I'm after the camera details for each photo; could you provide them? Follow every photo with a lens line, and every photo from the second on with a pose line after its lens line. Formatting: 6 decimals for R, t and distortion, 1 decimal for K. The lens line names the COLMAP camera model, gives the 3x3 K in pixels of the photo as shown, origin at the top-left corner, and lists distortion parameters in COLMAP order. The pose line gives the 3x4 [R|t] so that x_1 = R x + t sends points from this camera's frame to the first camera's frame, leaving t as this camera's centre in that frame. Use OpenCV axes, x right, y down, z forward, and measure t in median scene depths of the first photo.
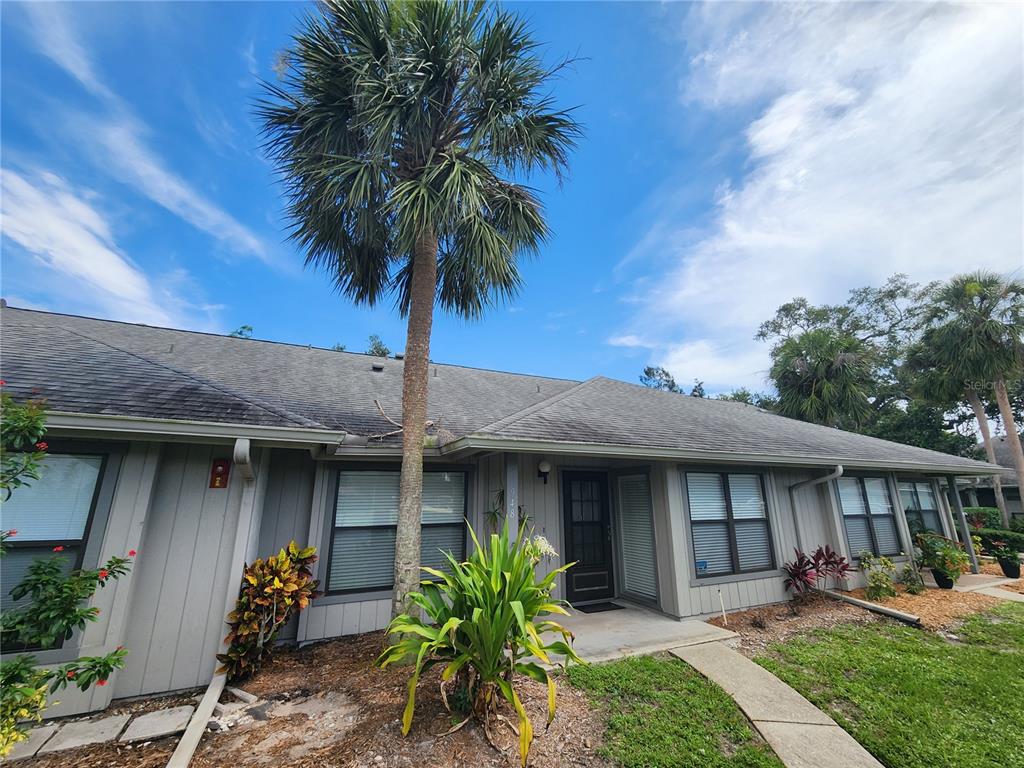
lens RADIAL K [[419.5, 0, 513.8], [0, 419.5, 385.9], [0, 0, 1]] dist [0.001164, -0.002726]
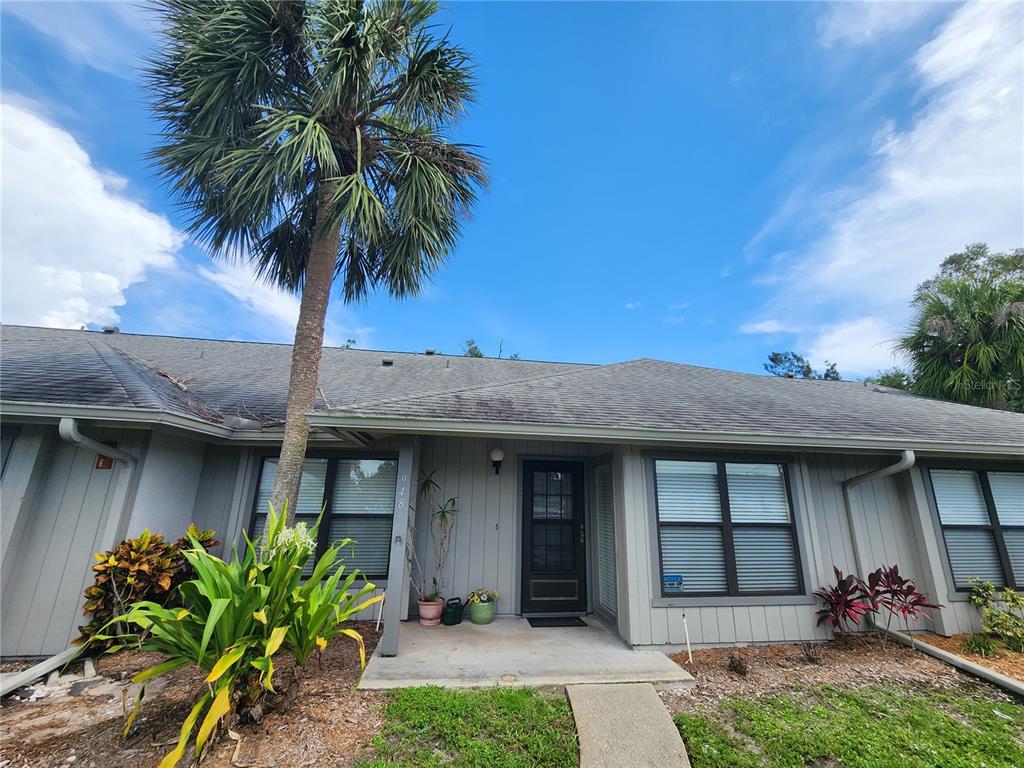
lens RADIAL K [[419.7, 0, 514.2], [0, 419.7, 384.2], [0, 0, 1]] dist [-0.001869, -0.000880]
pose [[0.959194, -0.052881, -0.277759, 0.381643], [0.050794, 0.998601, -0.014707, 0.062109], [0.278148, -0.000001, 0.960538, 0.172718]]
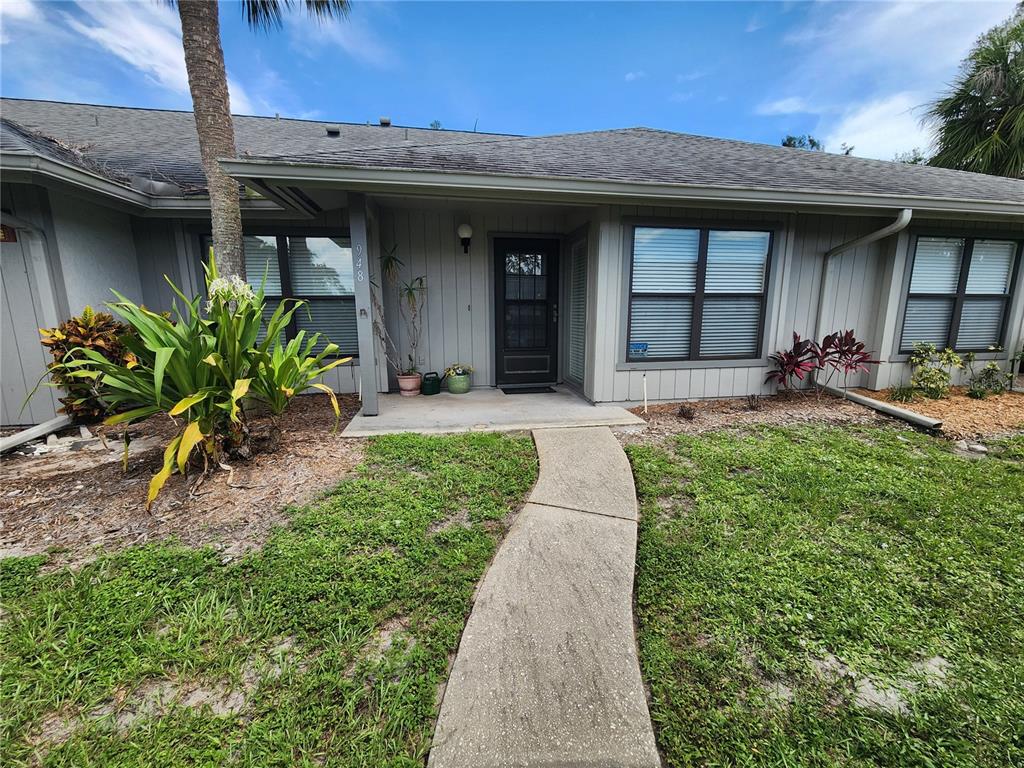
lens RADIAL K [[419.5, 0, 513.8], [0, 419.5, 385.9], [0, 0, 1]] dist [0.001164, -0.002726]
pose [[0.968976, 0.044443, -0.243126, 0.394538], [0.064223, 0.904632, 0.421326, 0.135316], [0.238665, -0.423869, 0.873713, 0.204946]]
